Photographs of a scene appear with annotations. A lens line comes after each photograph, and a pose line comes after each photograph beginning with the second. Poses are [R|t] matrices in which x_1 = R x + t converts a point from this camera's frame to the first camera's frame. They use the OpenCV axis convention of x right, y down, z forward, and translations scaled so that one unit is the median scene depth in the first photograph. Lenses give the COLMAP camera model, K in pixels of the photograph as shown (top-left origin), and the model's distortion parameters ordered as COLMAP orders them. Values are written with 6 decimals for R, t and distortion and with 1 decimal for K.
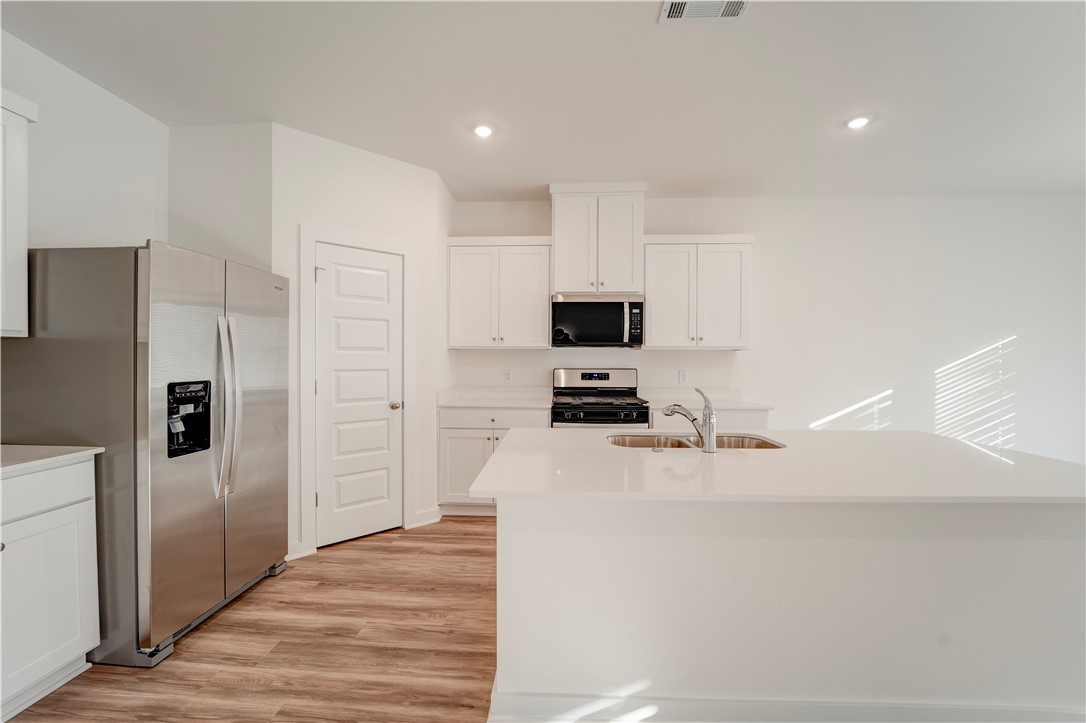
lens RADIAL K [[442.4, 0, 535.6], [0, 442.4, 363.5], [0, 0, 1]] dist [-0.021608, -0.000103]
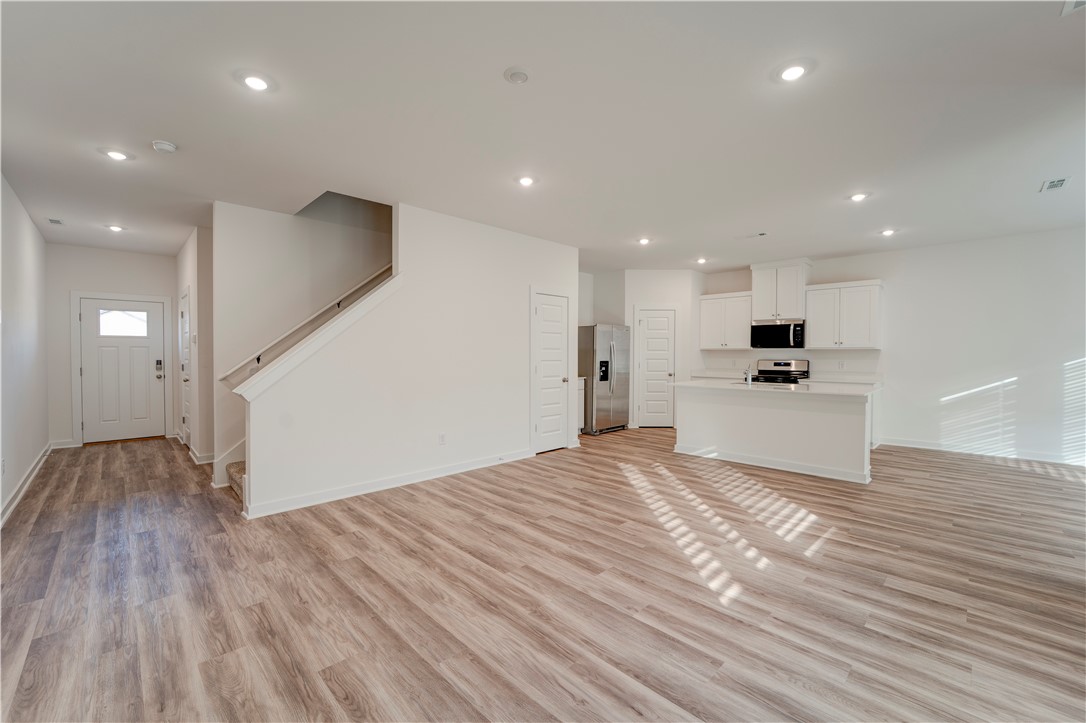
lens RADIAL K [[442.4, 0, 535.6], [0, 442.4, 363.5], [0, 0, 1]] dist [-0.021608, -0.000103]
pose [[0.737608, 0.013001, -0.675104, 0.656045], [-0.006599, 0.999906, 0.012046, 0.011654], [0.675197, -0.004430, 0.737624, -1.087042]]
